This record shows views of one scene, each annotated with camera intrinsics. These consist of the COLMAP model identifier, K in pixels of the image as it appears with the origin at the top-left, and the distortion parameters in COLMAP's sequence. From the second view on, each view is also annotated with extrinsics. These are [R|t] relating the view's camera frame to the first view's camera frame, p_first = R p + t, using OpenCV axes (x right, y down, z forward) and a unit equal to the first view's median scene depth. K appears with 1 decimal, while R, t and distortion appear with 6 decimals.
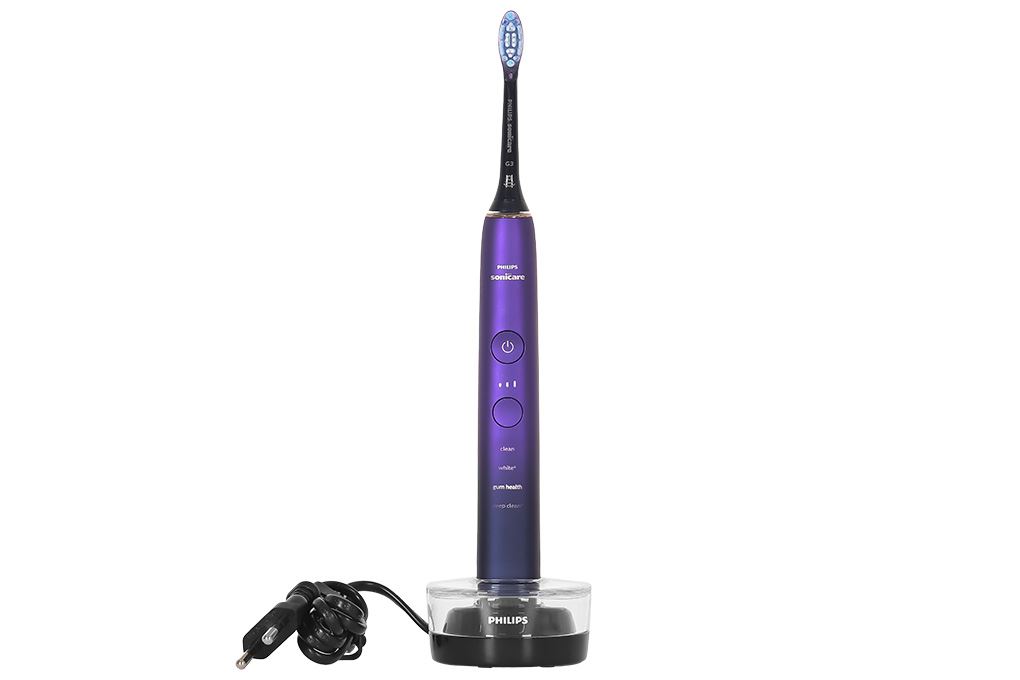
lens RADIAL K [[2987.8, 0, 510.1], [0, 2987.8, 339.7], [0, 0, 1]] dist [0.056970, 0.000000]
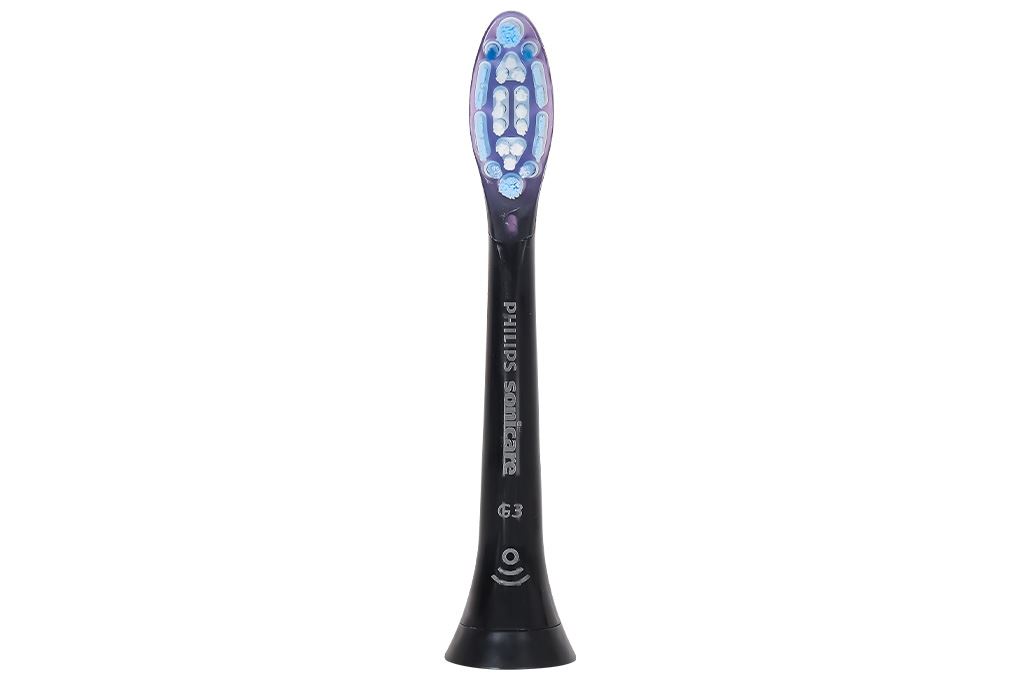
lens RADIAL K [[2987.8, 0, 510.0], [0, 2987.8, 340.0], [0, 0, 1]] dist [0.056970, 0.000000]
pose [[0.999939, -0.010757, 0.002413, -0.000840], [0.010756, 0.999942, 0.000480, -0.076602], [-0.002418, -0.000454, 0.999997, 0.692582]]
